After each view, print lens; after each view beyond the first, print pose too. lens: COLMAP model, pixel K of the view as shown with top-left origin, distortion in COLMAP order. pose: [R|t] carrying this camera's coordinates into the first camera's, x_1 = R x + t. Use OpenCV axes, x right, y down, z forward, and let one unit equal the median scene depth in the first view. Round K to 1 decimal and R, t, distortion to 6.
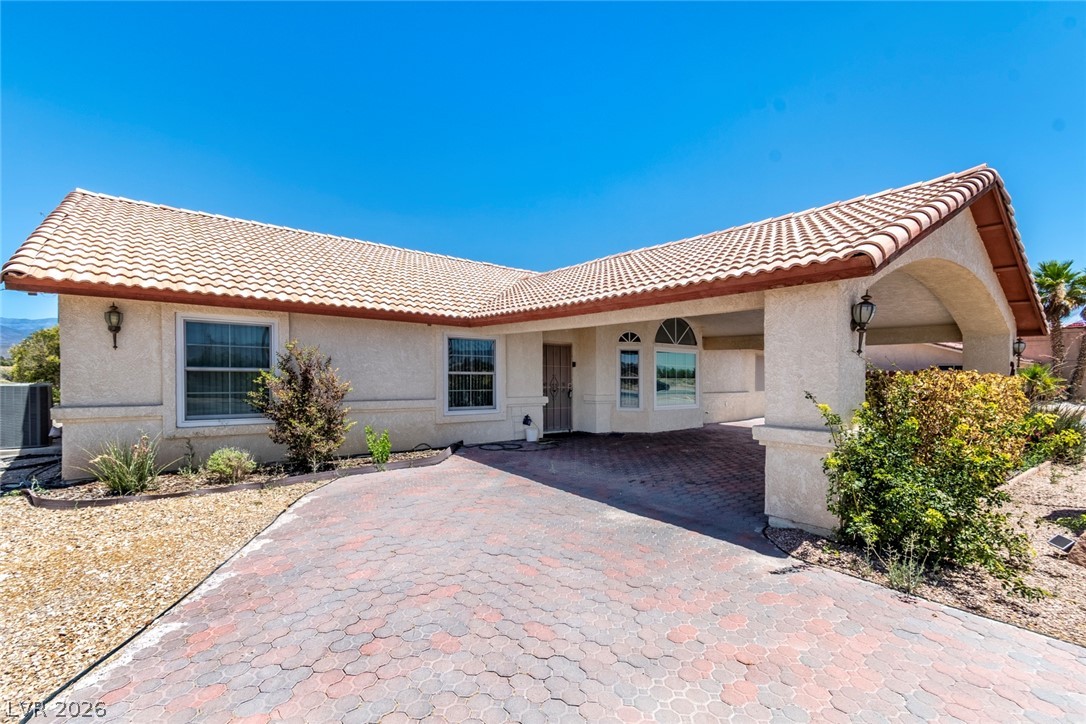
lens RADIAL K [[485.3, 0, 560.3], [0, 485.3, 382.5], [0, 0, 1]] dist [-0.000533, -0.000444]
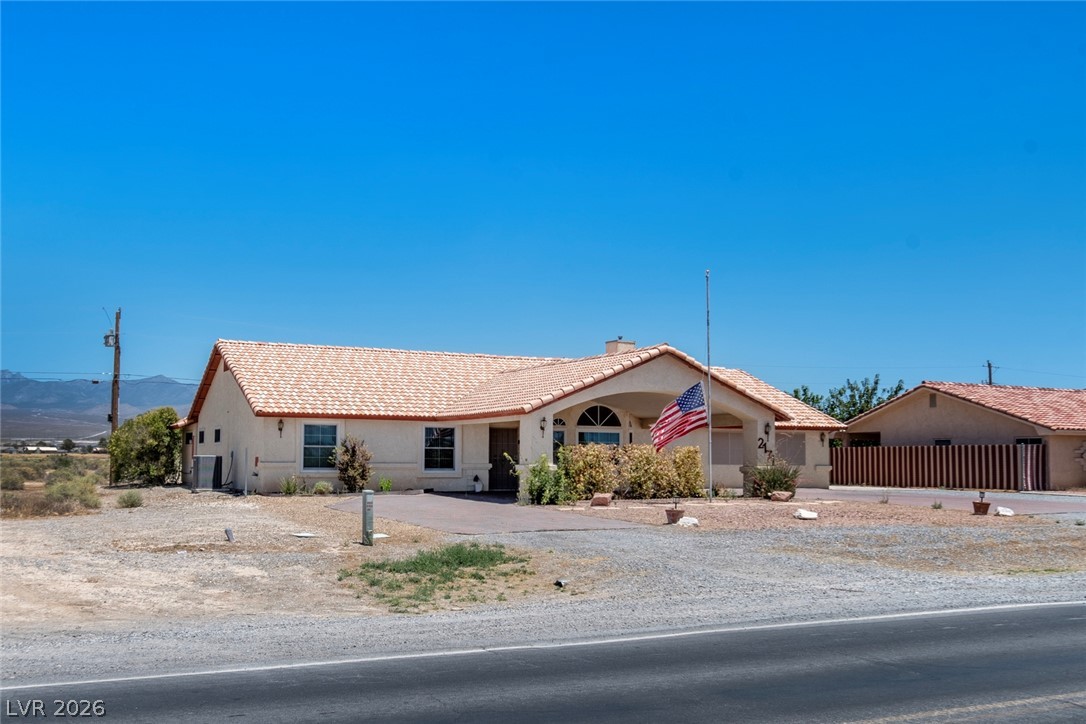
lens RADIAL K [[1008.4, 0, 546.0], [0, 1008.4, 360.9], [0, 0, 1]] dist [0.012614, -0.017643]
pose [[0.978442, -0.026636, -0.204795, 1.166496], [0.002315, 0.993000, -0.118094, 0.121707], [0.206507, 0.115074, 0.971655, -3.035913]]
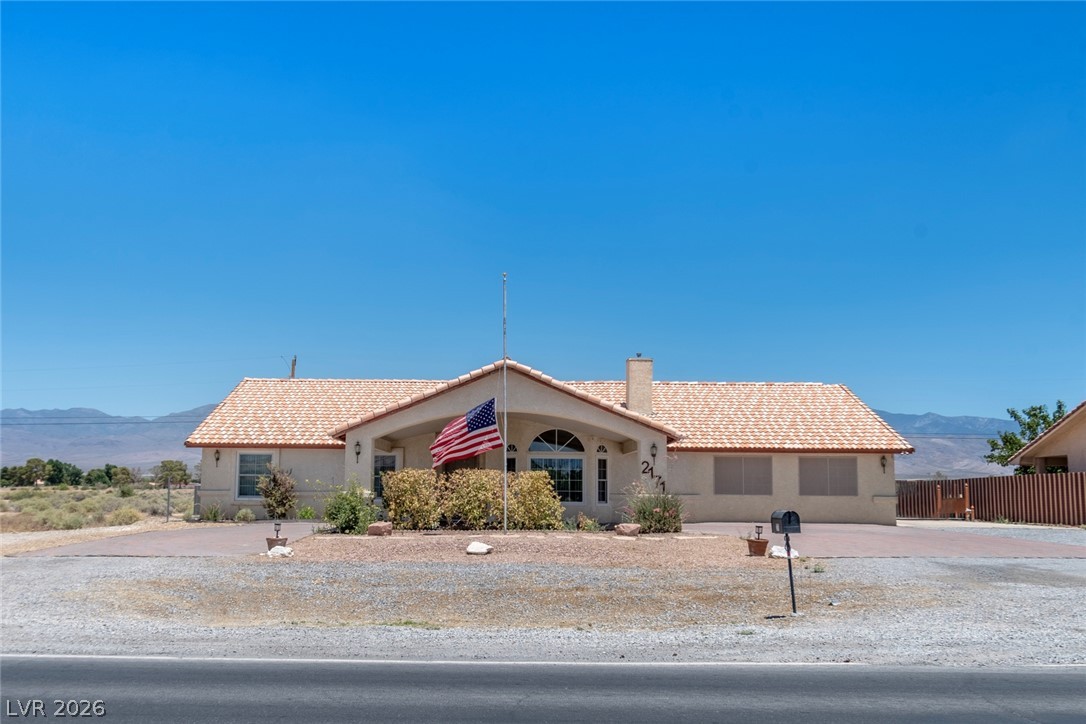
lens RADIAL K [[1008.4, 0, 540.1], [0, 1008.4, 363.8], [0, 0, 1]] dist [0.012614, -0.017643]
pose [[0.789687, -0.084537, -0.607658, 3.089961], [-0.008370, 0.988884, -0.148450, 0.138943], [0.613453, 0.122315, 0.780202, -1.804956]]
